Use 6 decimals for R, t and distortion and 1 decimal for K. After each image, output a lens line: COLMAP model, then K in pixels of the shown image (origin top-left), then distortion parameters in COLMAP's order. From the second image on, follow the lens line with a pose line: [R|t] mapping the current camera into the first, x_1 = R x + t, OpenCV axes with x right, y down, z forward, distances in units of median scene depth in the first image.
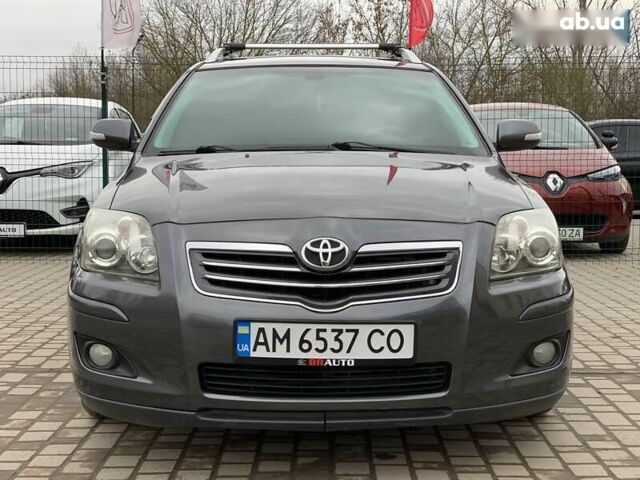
lens RADIAL K [[957.2, 0, 319.9], [0, 957.2, 236.4], [0, 0, 1]] dist [0.067597, 0.000000]
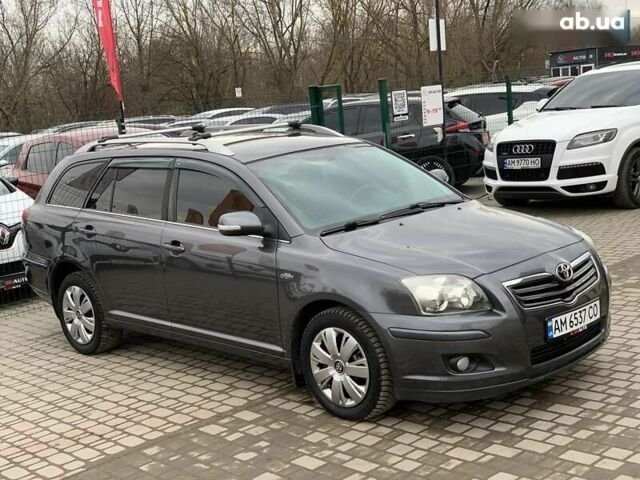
lens RADIAL K [[957.2, 0, 308.4], [0, 957.2, 256.2], [0, 0, 1]] dist [0.067597, 0.000000]
pose [[0.730614, -0.200420, 0.652713, -1.501035], [0.169728, 0.979254, 0.110702, -0.291085], [-0.661359, 0.029903, 0.749473, -0.048834]]
